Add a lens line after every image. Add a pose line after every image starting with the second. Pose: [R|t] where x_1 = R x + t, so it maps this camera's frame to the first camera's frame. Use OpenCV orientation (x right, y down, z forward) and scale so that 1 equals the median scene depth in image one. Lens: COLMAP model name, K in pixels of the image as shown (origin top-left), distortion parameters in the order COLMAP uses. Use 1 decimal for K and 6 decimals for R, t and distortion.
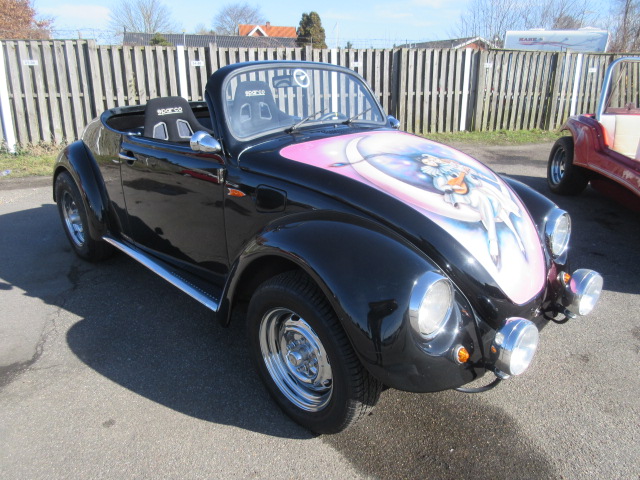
lens RADIAL K [[478.5, 0, 320.0], [0, 478.5, 240.0], [0, 0, 1]] dist [0.000412, -0.003353]
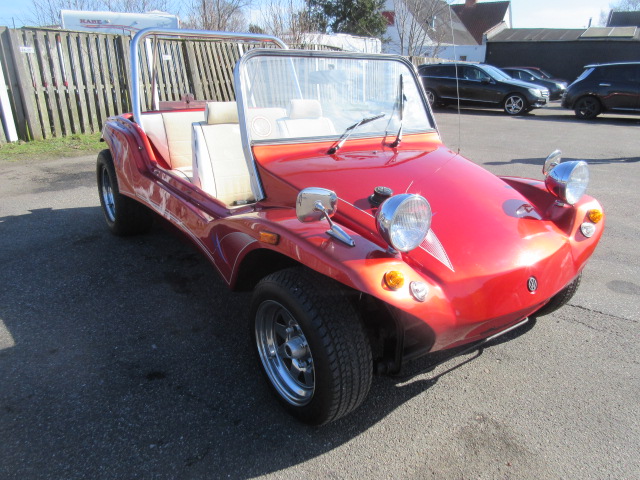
lens RADIAL K [[478.5, 0, 320.0], [0, 478.5, 240.0], [0, 0, 1]] dist [0.000412, -0.003353]
pose [[0.744003, -0.234767, 0.625576, 0.151973], [0.226257, 0.969451, 0.094727, -0.047907], [-0.628704, 0.071063, 0.774391, 0.162768]]
